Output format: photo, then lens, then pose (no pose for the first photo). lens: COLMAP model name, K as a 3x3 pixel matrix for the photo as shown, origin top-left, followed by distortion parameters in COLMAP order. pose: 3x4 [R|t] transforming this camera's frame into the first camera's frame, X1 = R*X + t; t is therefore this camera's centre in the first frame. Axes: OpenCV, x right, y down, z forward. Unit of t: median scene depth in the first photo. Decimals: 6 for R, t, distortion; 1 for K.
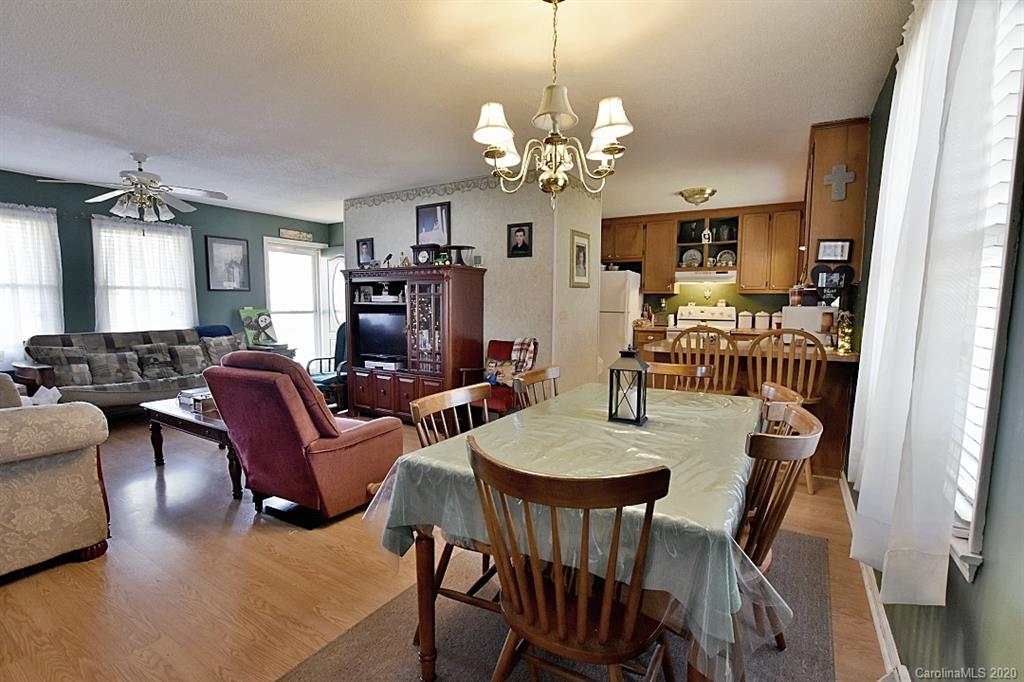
lens RADIAL K [[460.8, 0, 517.5], [0, 460.8, 343.4], [0, 0, 1]] dist [-0.026191, 0.001473]
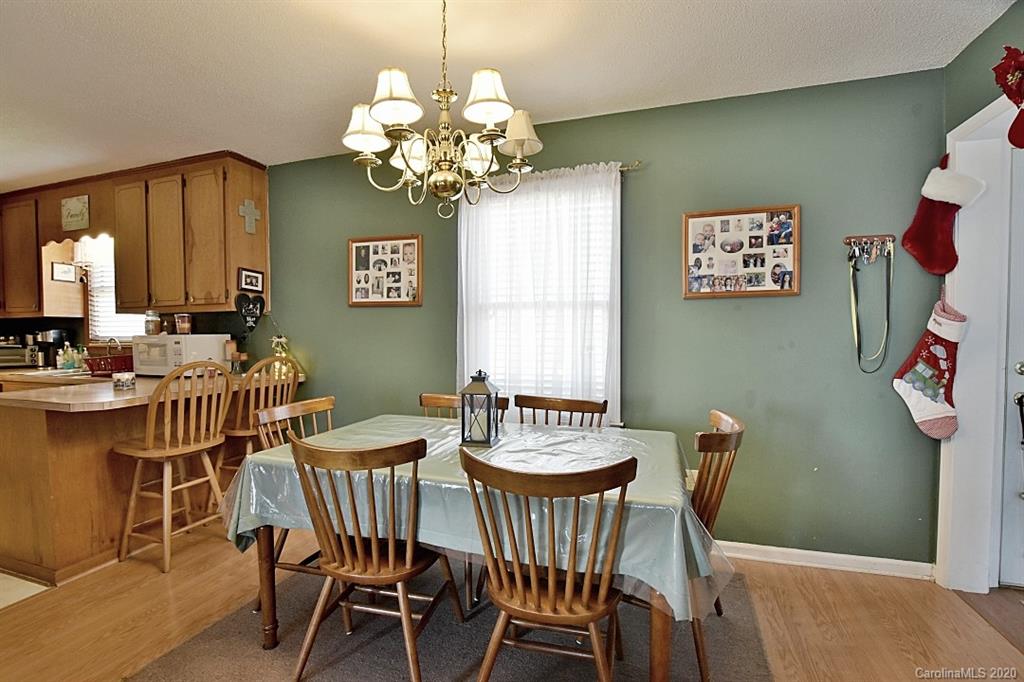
lens RADIAL K [[460.8, 0, 517.2], [0, 460.8, 345.6], [0, 0, 1]] dist [-0.026191, 0.001473]
pose [[-0.229646, -0.035697, 0.972619, -0.241201], [0.090810, 0.994182, 0.057930, -0.029486], [-0.969028, 0.101627, -0.225069, 0.330282]]
